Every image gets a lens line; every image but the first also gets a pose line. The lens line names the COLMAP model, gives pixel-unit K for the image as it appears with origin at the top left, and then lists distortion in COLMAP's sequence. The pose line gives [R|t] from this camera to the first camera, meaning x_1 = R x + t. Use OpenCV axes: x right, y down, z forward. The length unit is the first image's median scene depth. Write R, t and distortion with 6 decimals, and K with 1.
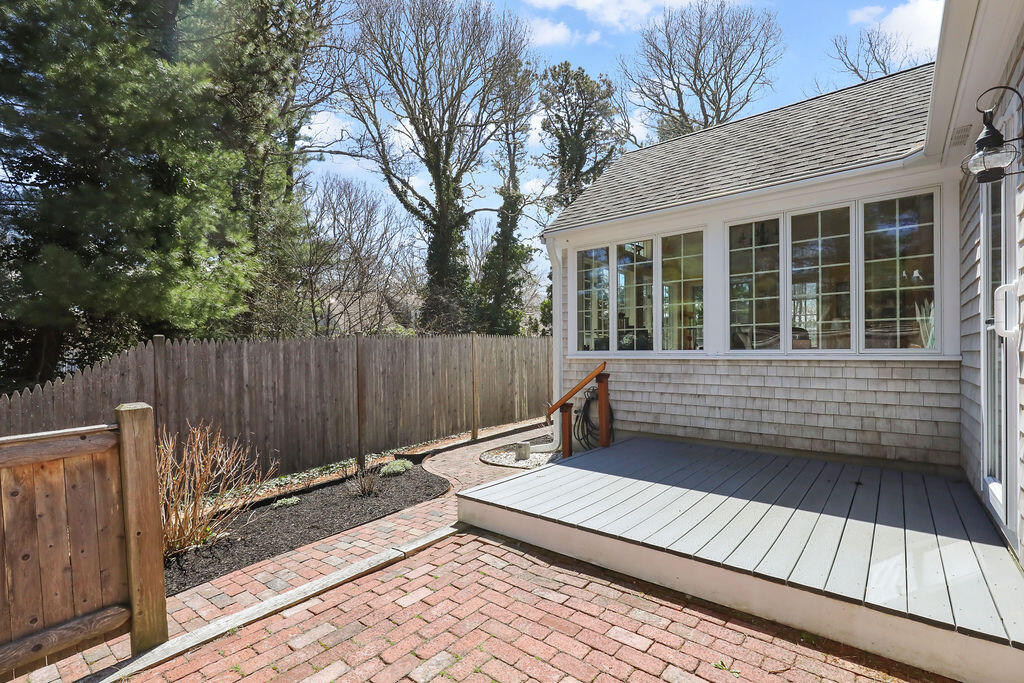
lens RADIAL K [[464.7, 0, 517.3], [0, 464.7, 348.7], [0, 0, 1]] dist [0.003069, 0.000111]
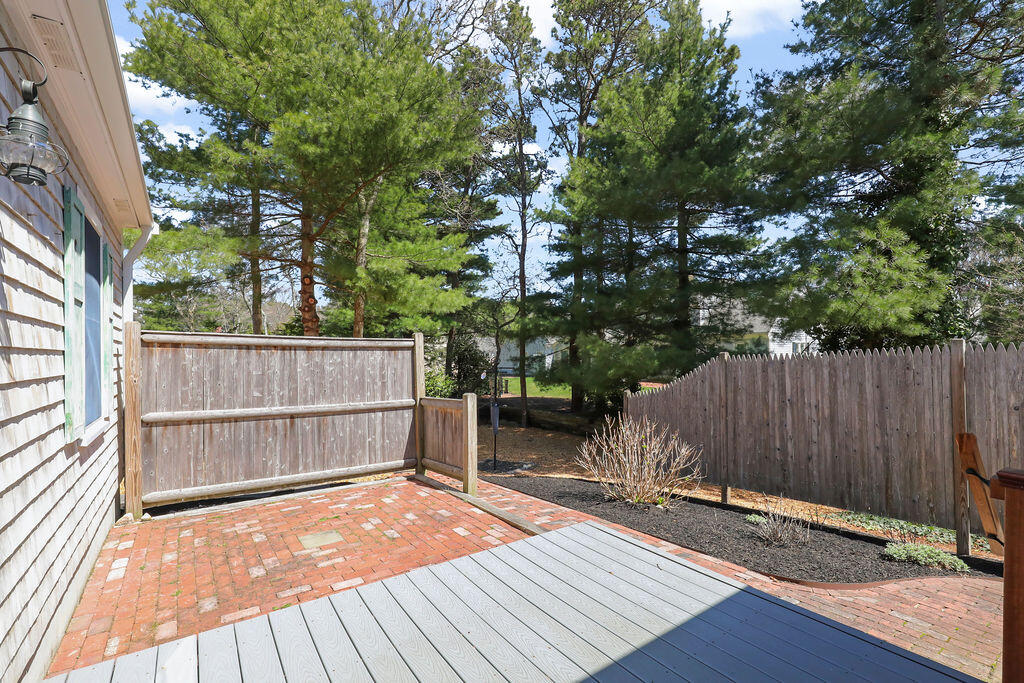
lens RADIAL K [[464.7, 0, 517.1], [0, 464.7, 347.6], [0, 0, 1]] dist [0.003069, 0.000111]
pose [[-0.261454, -0.006501, -0.965194, 0.545125], [0.012922, 0.999864, -0.010235, -0.032239], [0.965130, -0.015148, -0.261334, 0.692891]]
